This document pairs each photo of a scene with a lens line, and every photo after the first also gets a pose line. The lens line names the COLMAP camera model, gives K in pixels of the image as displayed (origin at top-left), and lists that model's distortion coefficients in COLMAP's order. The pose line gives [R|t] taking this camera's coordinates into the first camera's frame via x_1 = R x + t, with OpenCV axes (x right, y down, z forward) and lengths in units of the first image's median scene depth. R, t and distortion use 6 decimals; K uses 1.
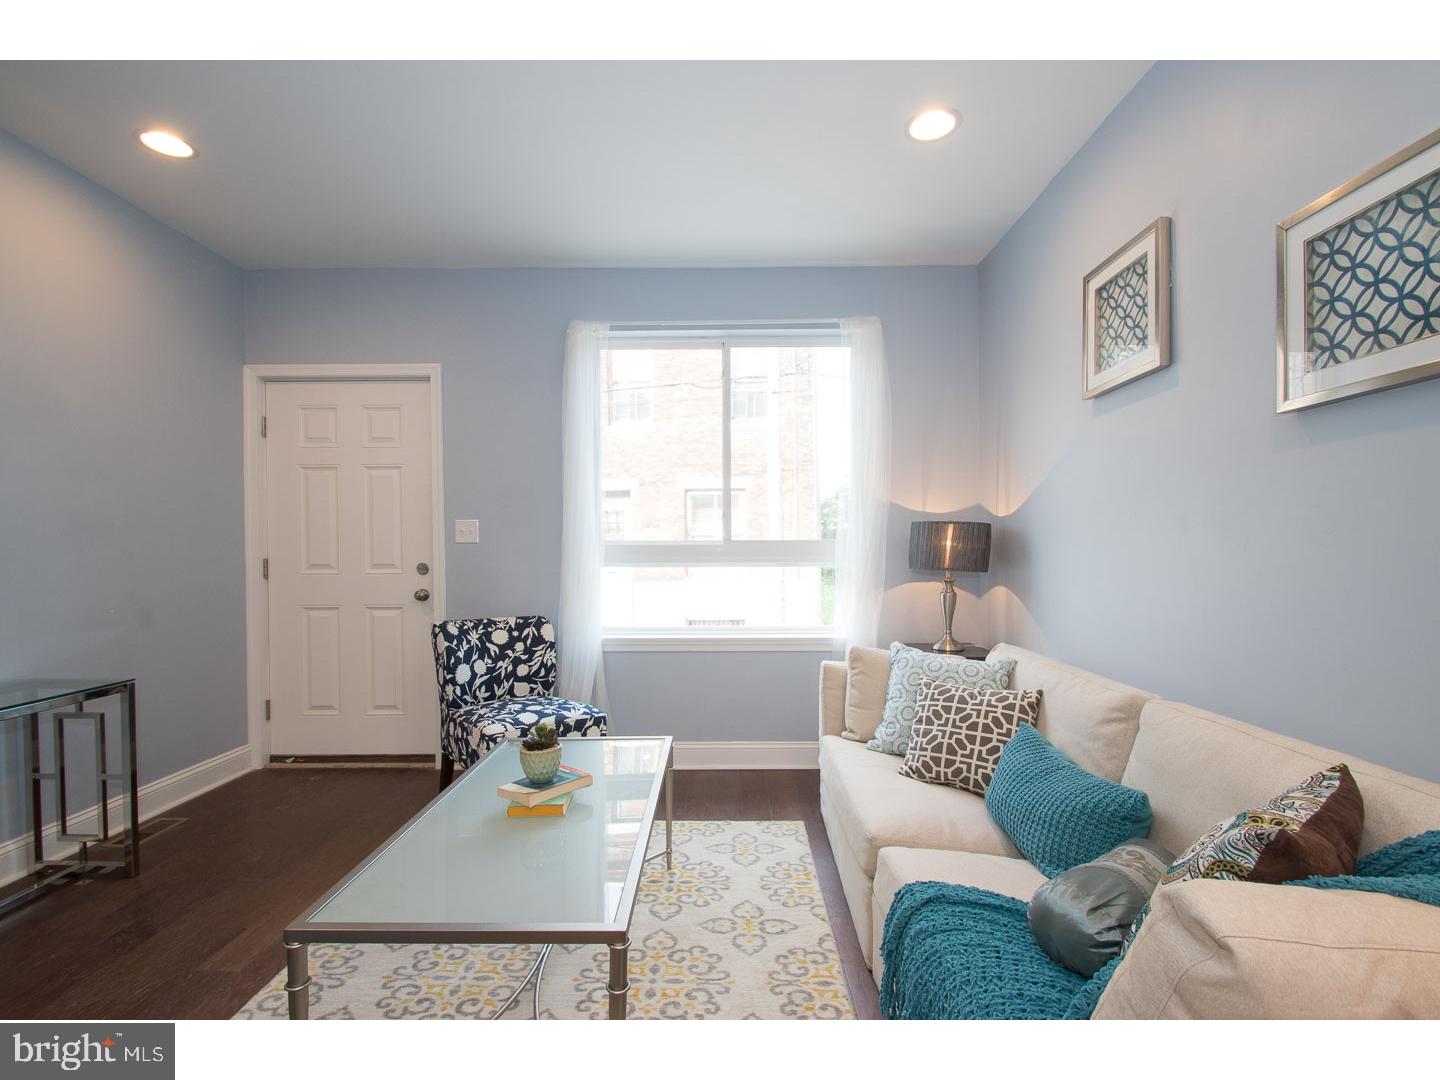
lens RADIAL K [[664.1, 0, 718.5], [0, 664.1, 558.3], [0, 0, 1]] dist [0.000930, -0.013818]
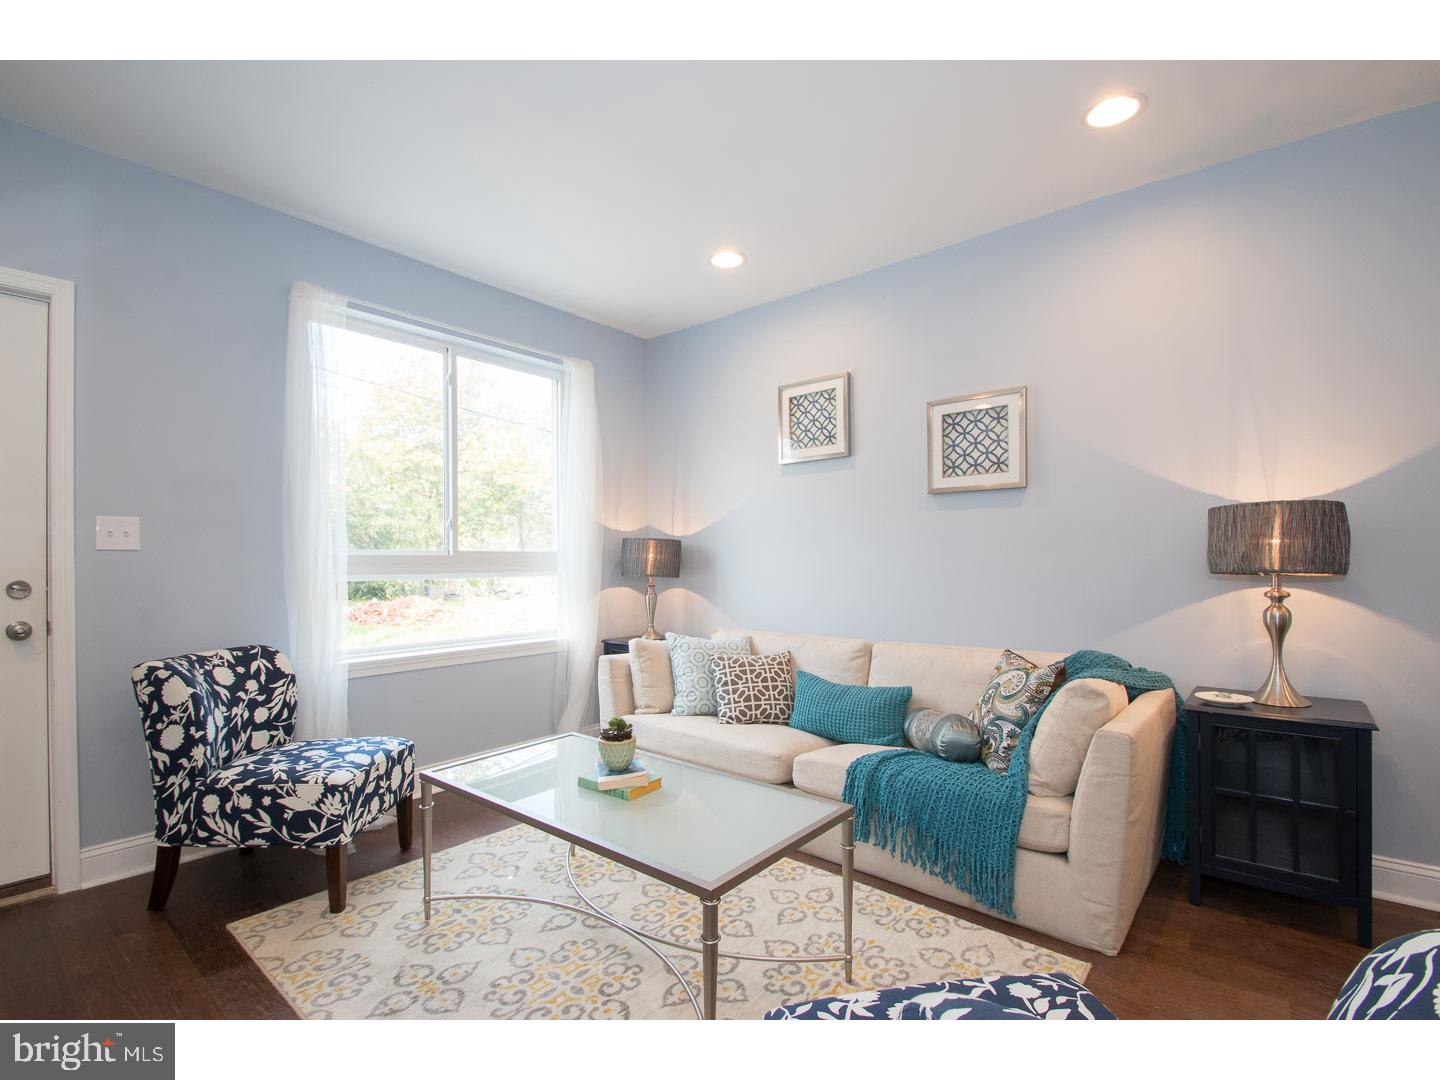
lens RADIAL K [[664.1, 0, 718.5], [0, 664.1, 558.3], [0, 0, 1]] dist [0.000930, -0.013818]
pose [[0.634743, 0.005001, 0.772707, -0.554985], [0.011073, 0.999818, -0.015567, 0.003117], [-0.772644, 0.018437, 0.634572, 0.091125]]
